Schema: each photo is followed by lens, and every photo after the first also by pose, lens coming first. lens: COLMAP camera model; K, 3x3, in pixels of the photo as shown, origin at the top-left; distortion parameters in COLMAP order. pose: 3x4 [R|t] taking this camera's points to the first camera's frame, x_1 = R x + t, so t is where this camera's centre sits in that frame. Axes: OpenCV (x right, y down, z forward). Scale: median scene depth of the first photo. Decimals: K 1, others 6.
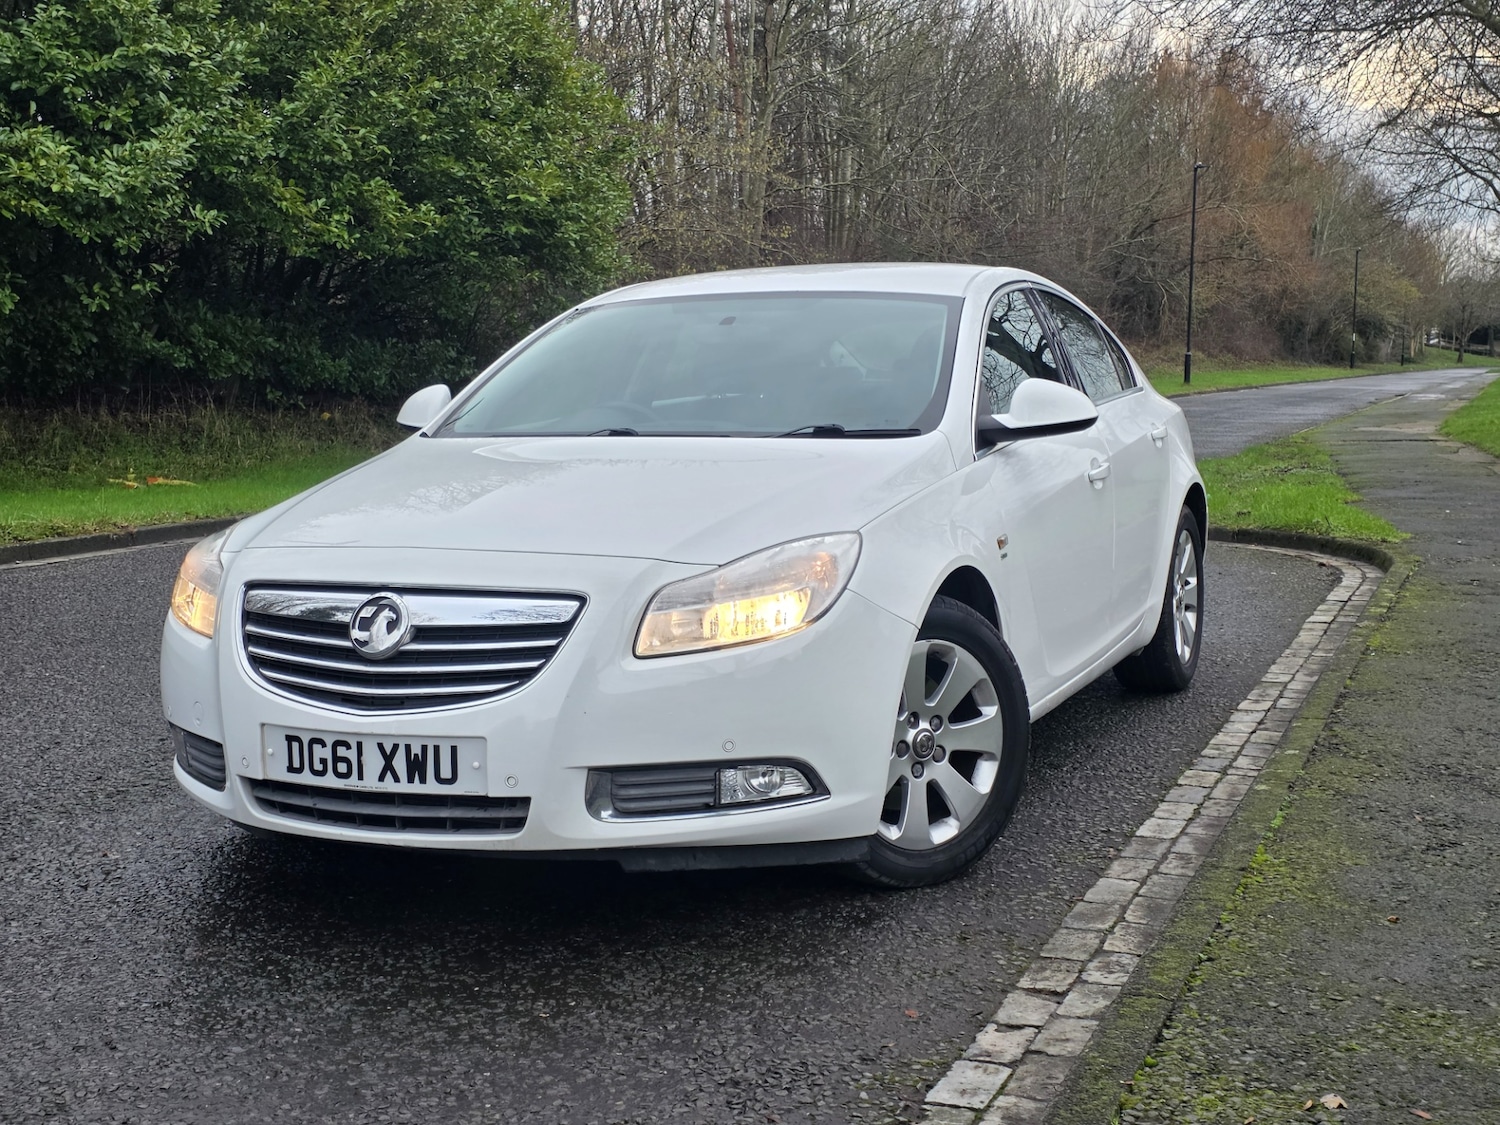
lens RADIAL K [[2006.5, 0, 741.1], [0, 2006.5, 571.0], [0, 0, 1]] dist [0.169986, -0.432361]
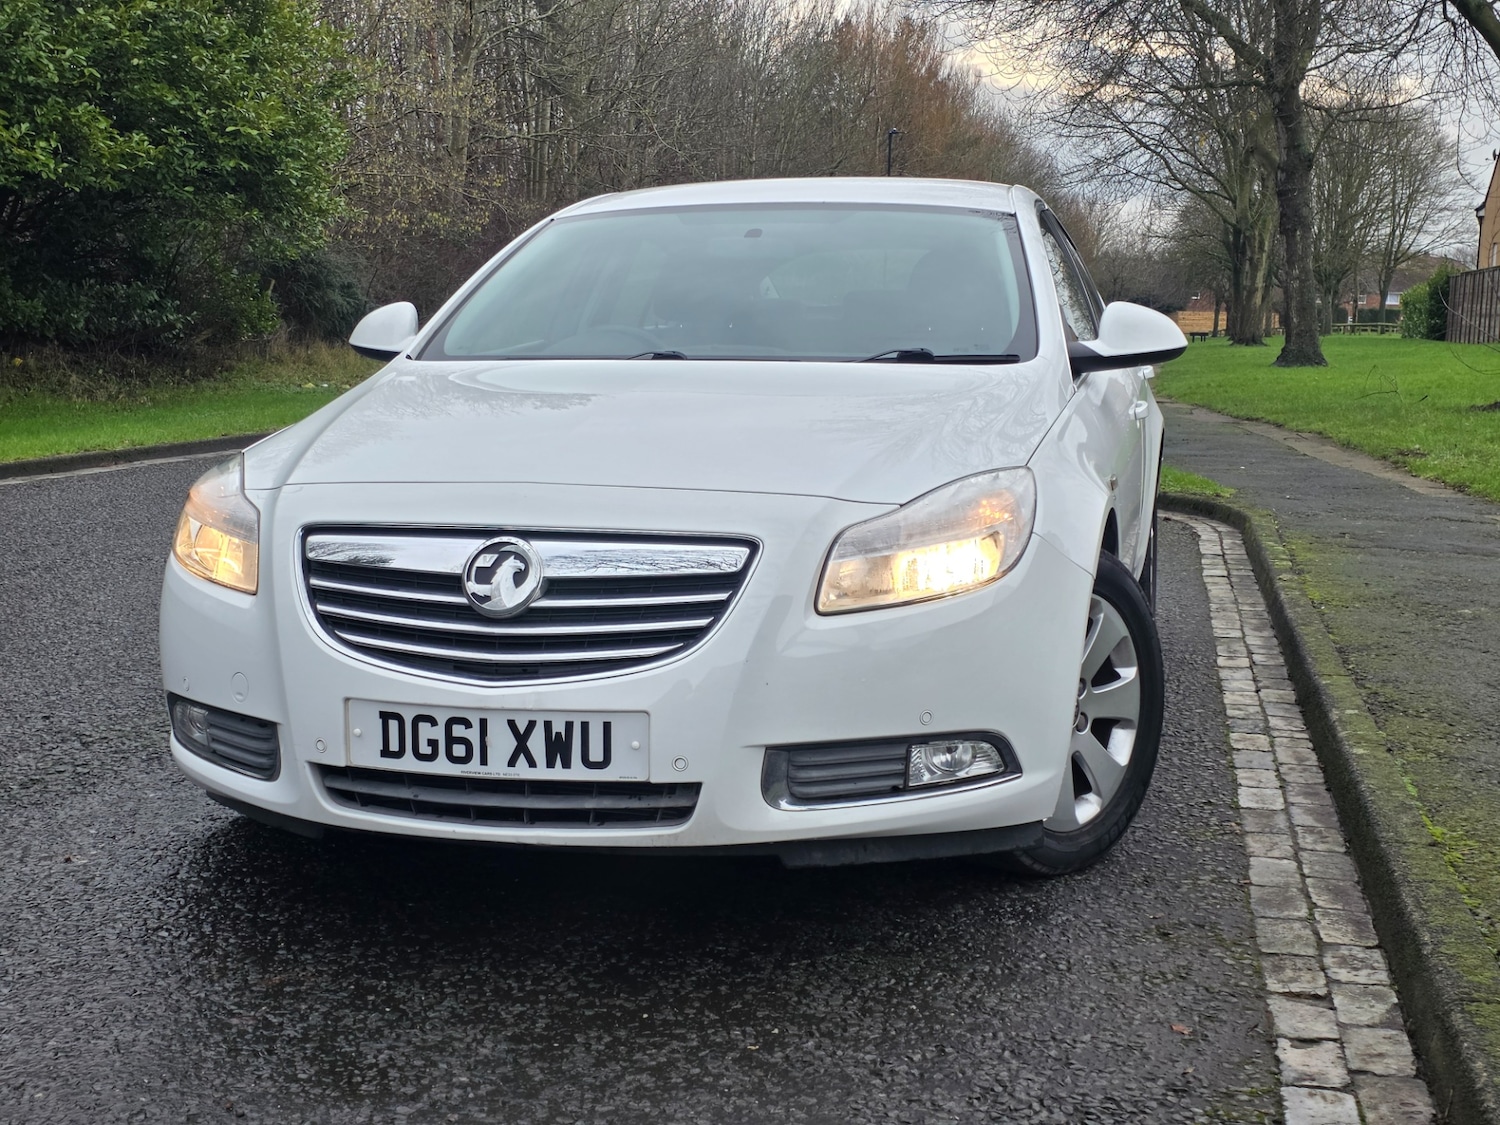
lens RADIAL K [[2006.5, 0, 741.1], [0, 2006.5, 571.0], [0, 0, 1]] dist [0.169986, -0.432361]
pose [[0.986274, -0.003988, 0.165070, -0.213185], [0.000871, 0.999820, 0.018951, 0.008896], [-0.165116, -0.018547, 0.986100, 0.172017]]
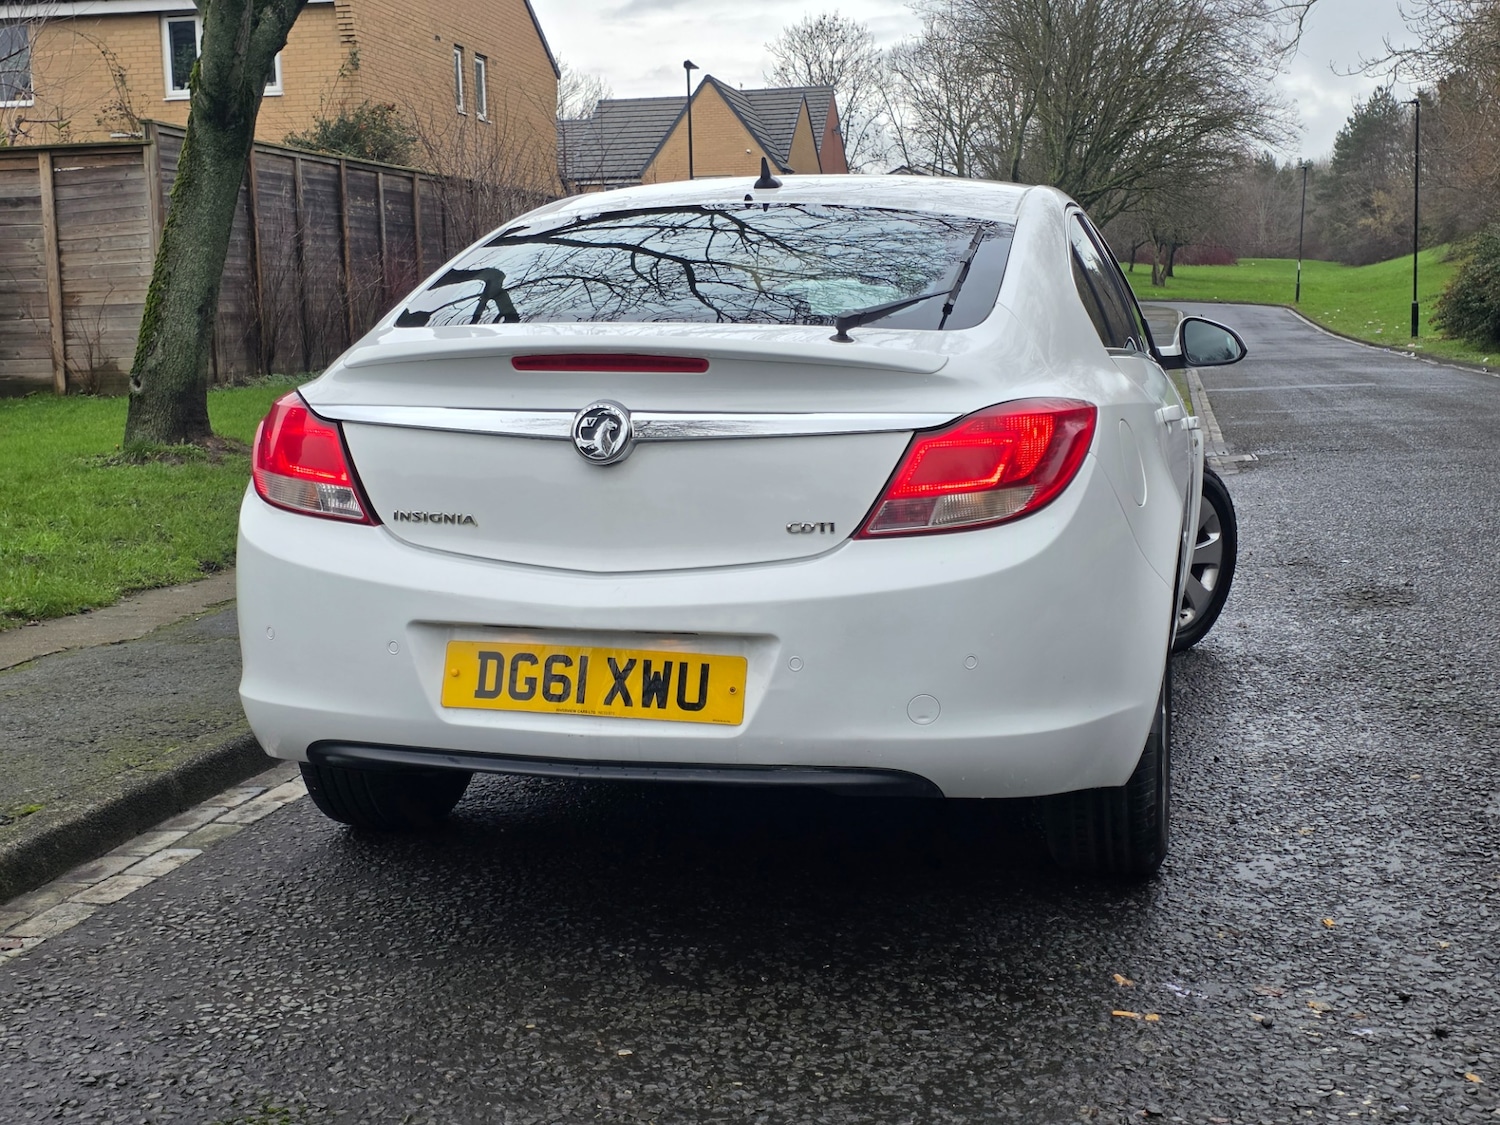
lens RADIAL K [[1993.2, 0, 747.9], [0, 1993.2, 559.7], [0, 0, 1]] dist [0.217789, -0.668976]
pose [[-0.986510, 0.040907, -0.158505, 0.340857], [0.002358, 0.971724, 0.236108, -0.301684], [0.163681, 0.232549, -0.958712, 2.810205]]
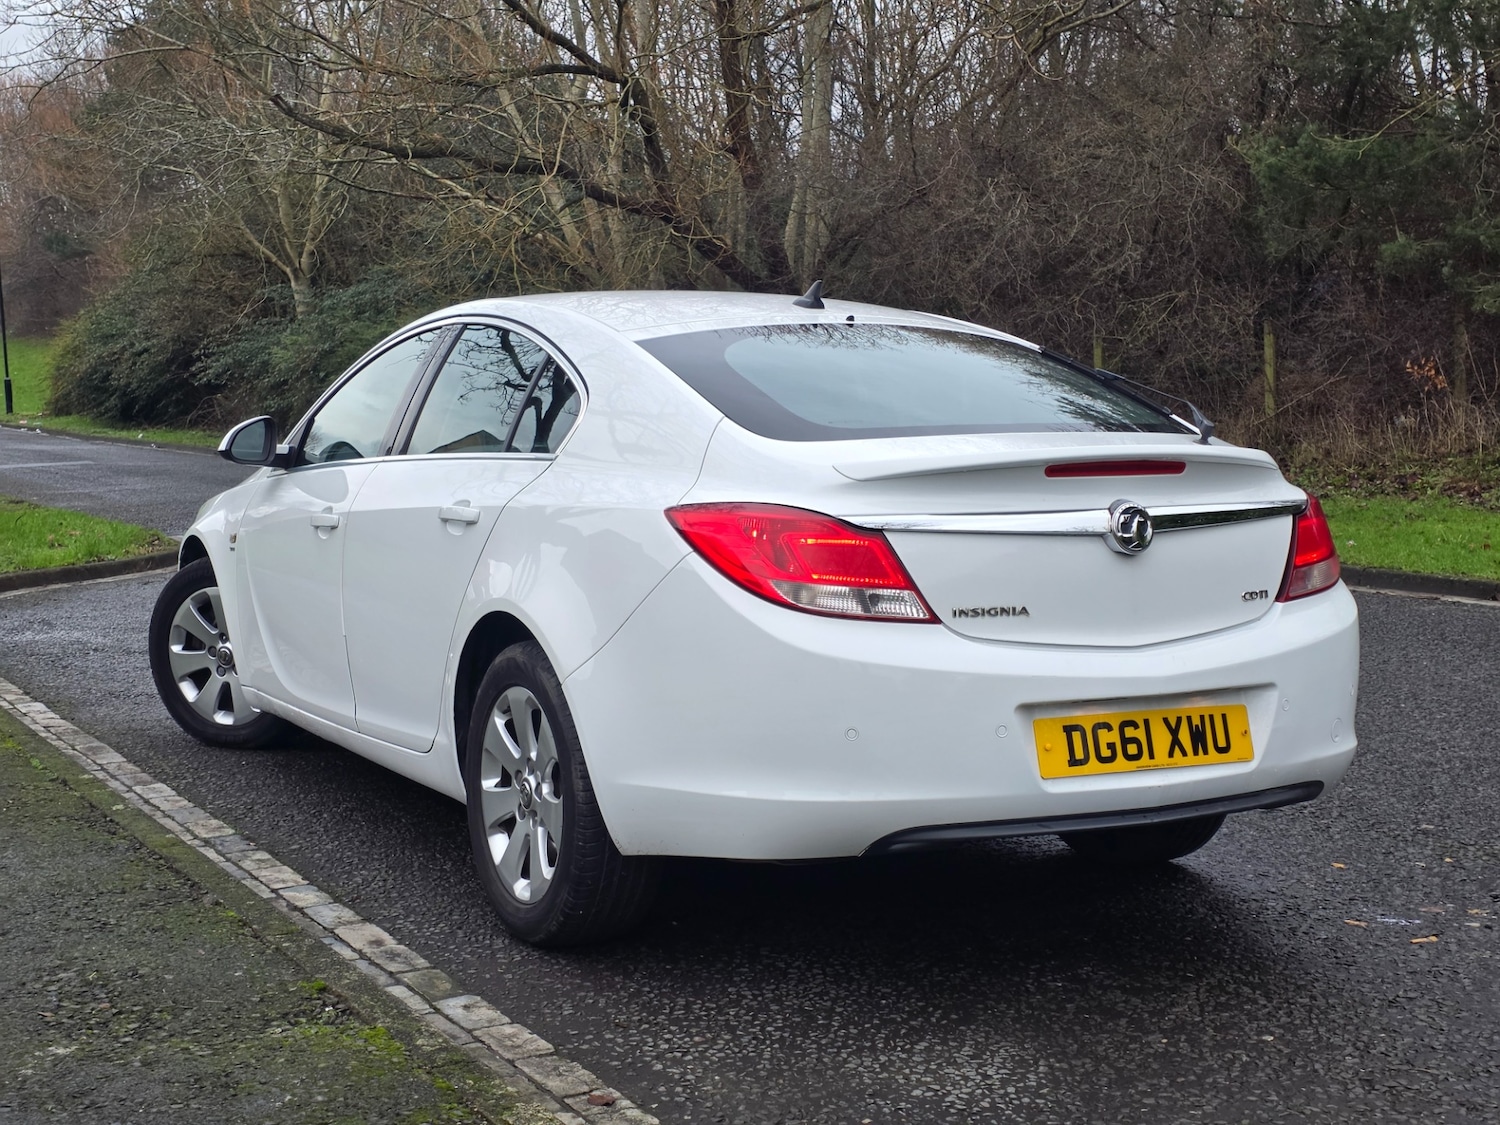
lens RADIAL K [[2001.8, 0, 722.8], [0, 2001.8, 563.1], [0, 0, 1]] dist [0.180552, -0.484834]
pose [[-0.631724, 0.087789, -0.770207, 1.131165], [-0.076381, 0.981683, 0.174541, -0.296589], [0.771422, 0.169091, -0.613447, 2.453436]]
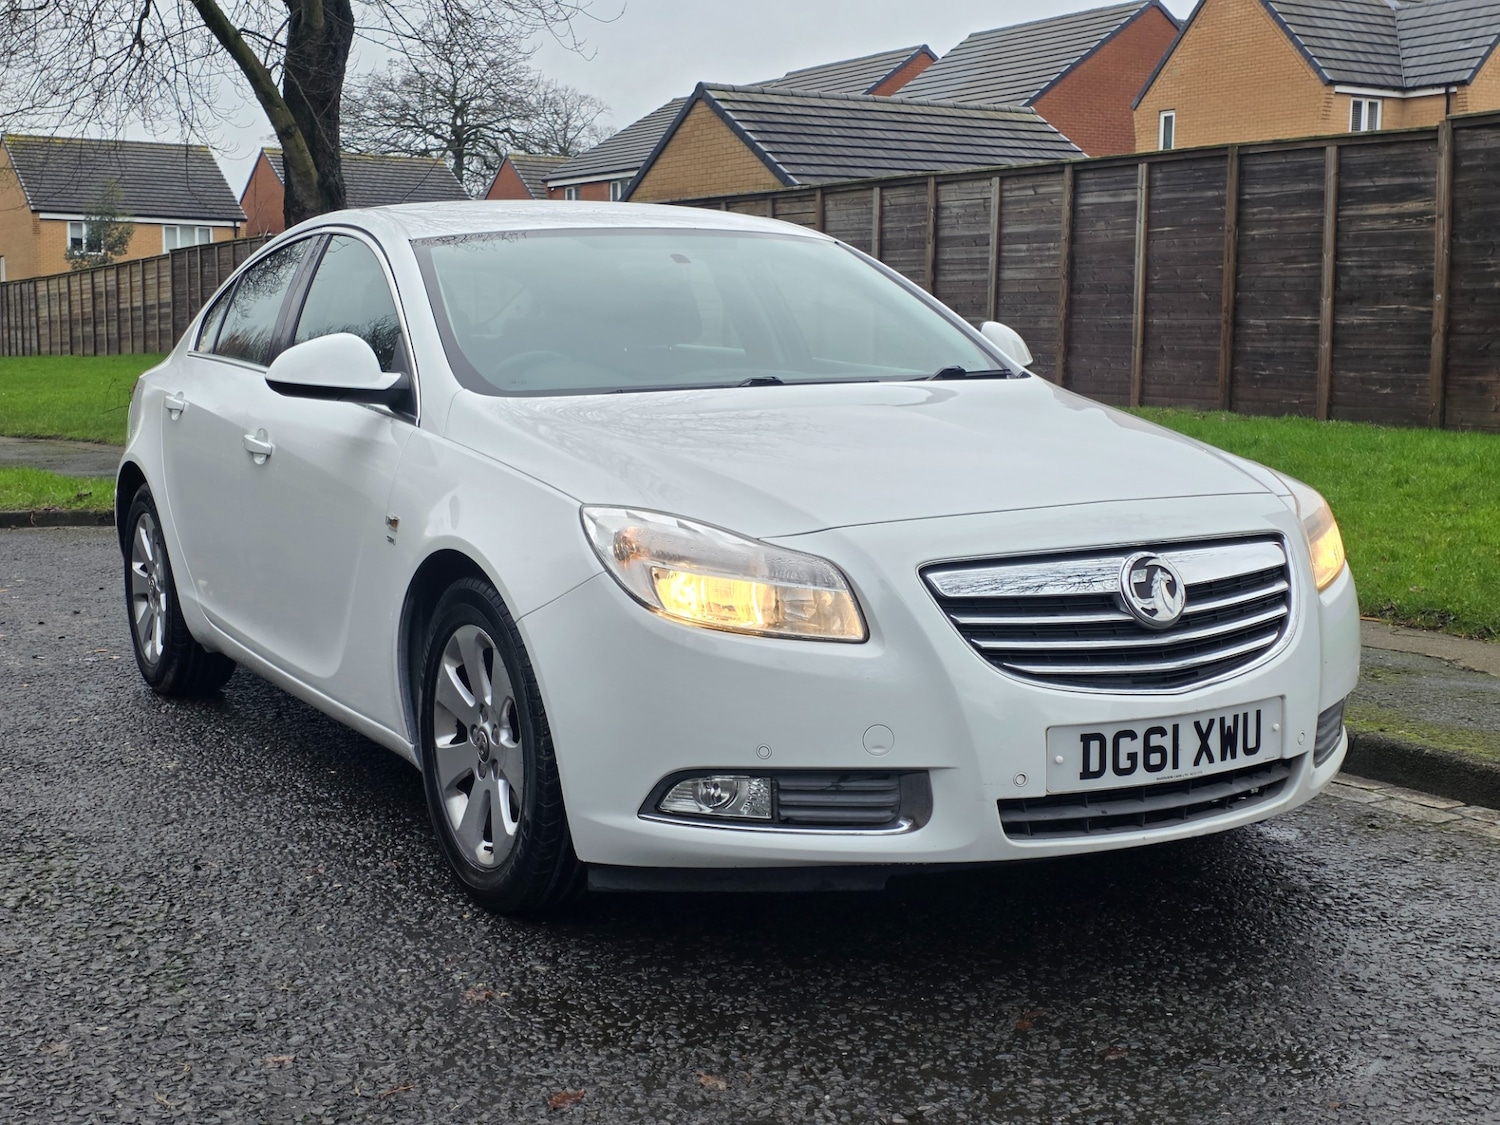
lens RADIAL K [[1993.2, 0, 727.5], [0, 1993.2, 544.9], [0, 0, 1]] dist [0.158043, -0.415528]
pose [[0.622633, -0.083108, 0.778089, -0.939041], [0.088430, 0.995447, 0.035562, -0.038289], [-0.777502, 0.046664, 0.627147, 0.586299]]
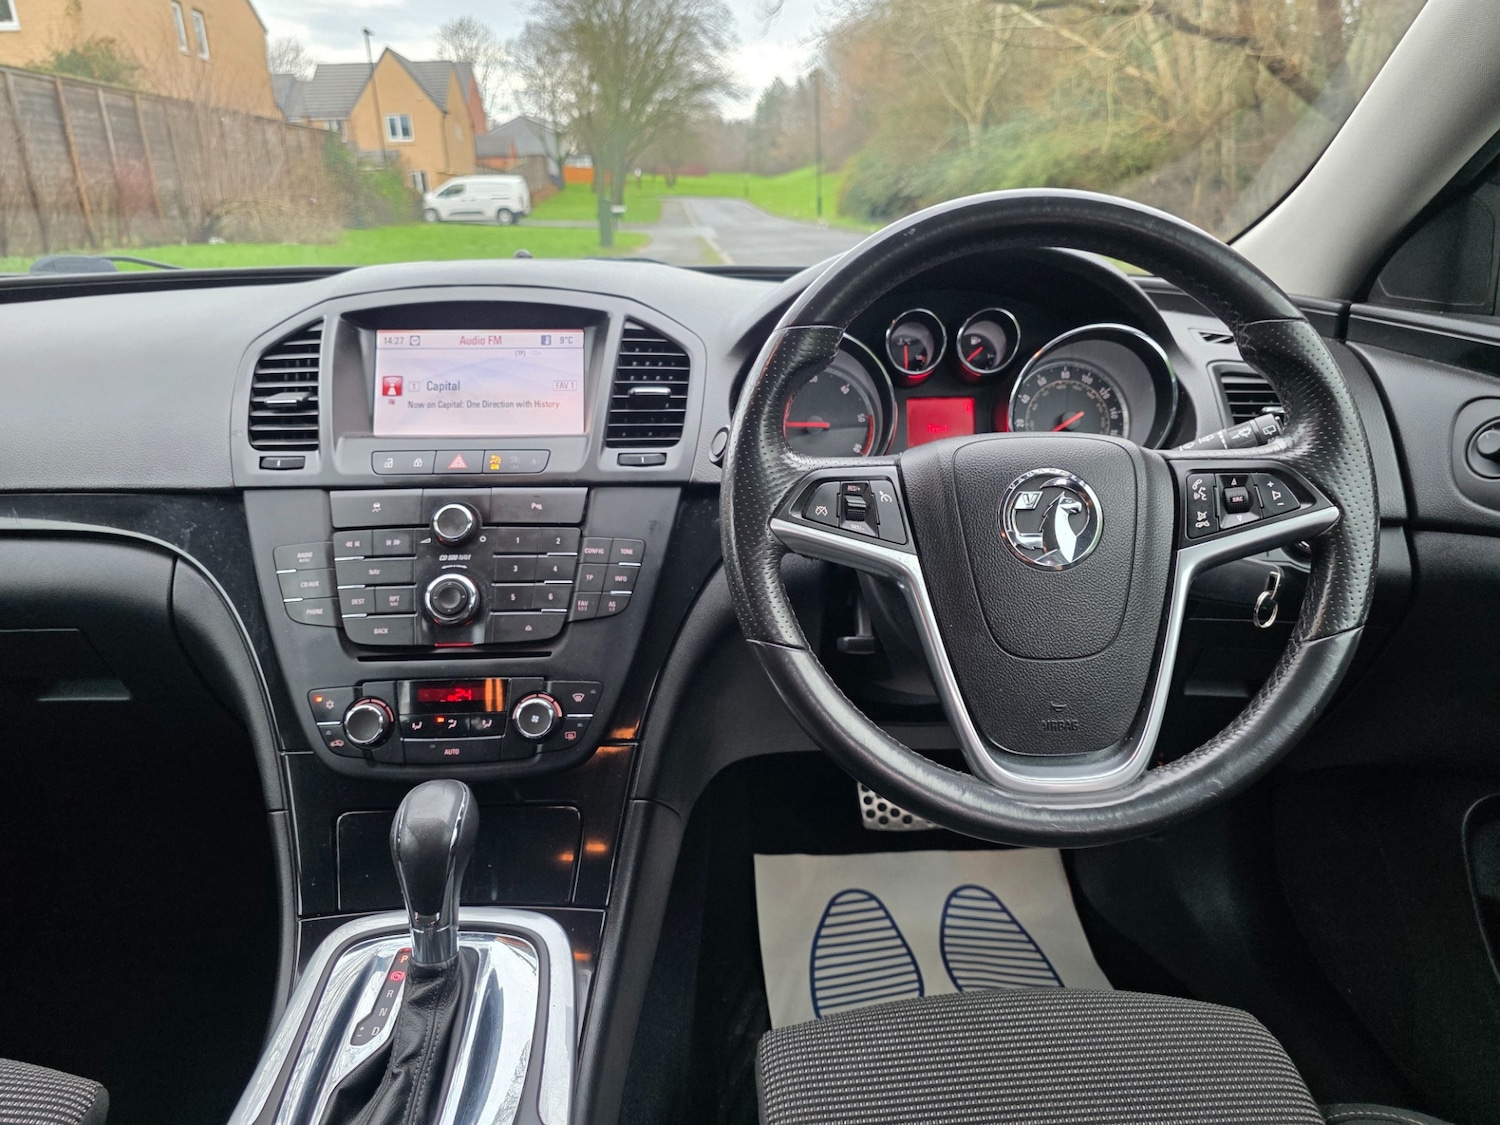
lens RADIAL K [[1022.6, 0, 736.9], [0, 1022.6, 540.0], [0, 0, 1]] dist [0.032500, -0.032802]
pose [[-0.907980, 0.158271, -0.387973, 0.027667], [-0.019256, 0.909180, 0.415958, -0.133718], [0.418572, 0.385152, -0.822469, 1.545240]]
